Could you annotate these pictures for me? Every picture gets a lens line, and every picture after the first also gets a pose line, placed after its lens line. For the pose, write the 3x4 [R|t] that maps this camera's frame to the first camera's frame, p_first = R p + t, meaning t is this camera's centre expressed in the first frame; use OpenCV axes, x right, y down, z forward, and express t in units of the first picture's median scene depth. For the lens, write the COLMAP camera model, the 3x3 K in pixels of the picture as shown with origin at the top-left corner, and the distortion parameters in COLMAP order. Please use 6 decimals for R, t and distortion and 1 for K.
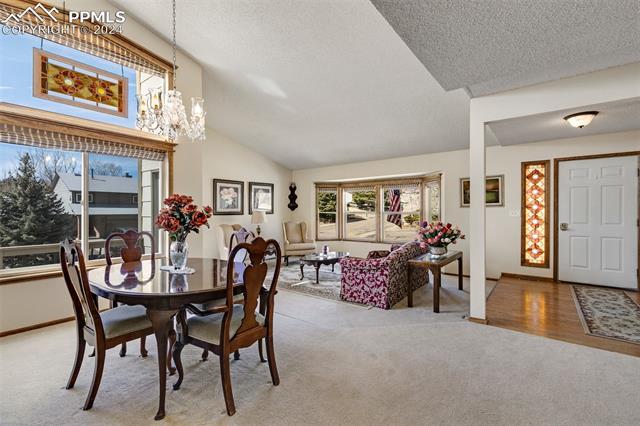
lens RADIAL K [[290.2, 0, 324.2], [0, 290.2, 213.9], [0, 0, 1]] dist [0.002600, 0.000396]
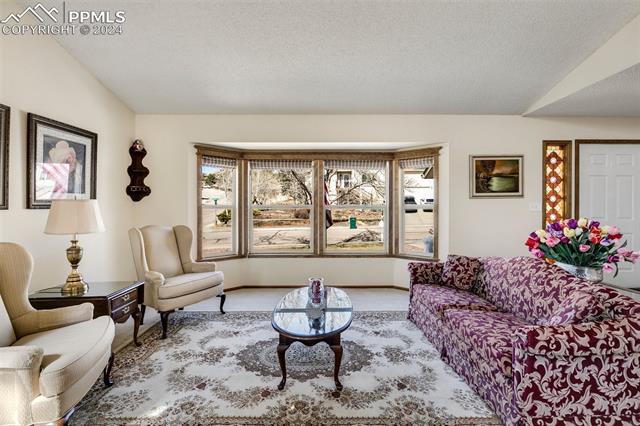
lens RADIAL K [[316.1, 0, 322.8], [0, 316.1, 208.5], [0, 0, 1]] dist [-0.001537, -0.000021]
pose [[0.789811, 0.002102, 0.613347, -0.218473], [0.003047, 0.999968, -0.007351, 0.005503], [-0.613343, 0.007674, 0.789779, 0.512823]]
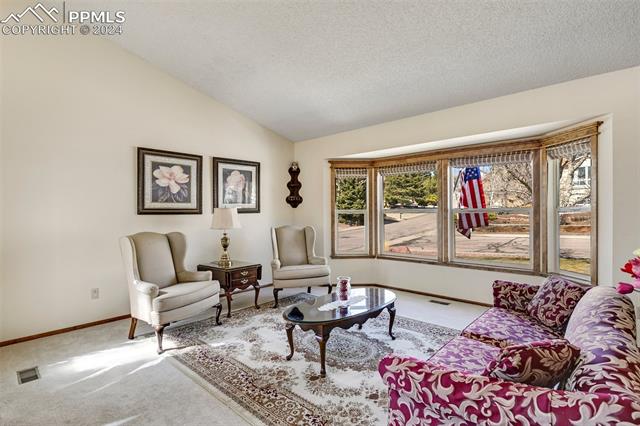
lens RADIAL K [[316.1, 0, 324.7], [0, 316.1, 213.9], [0, 0, 1]] dist [-0.001537, -0.000021]
pose [[0.996532, -0.002105, -0.083186, 0.013152], [0.001766, 0.999990, -0.004141, 0.005310], [0.083194, 0.003980, 0.996525, 0.407569]]
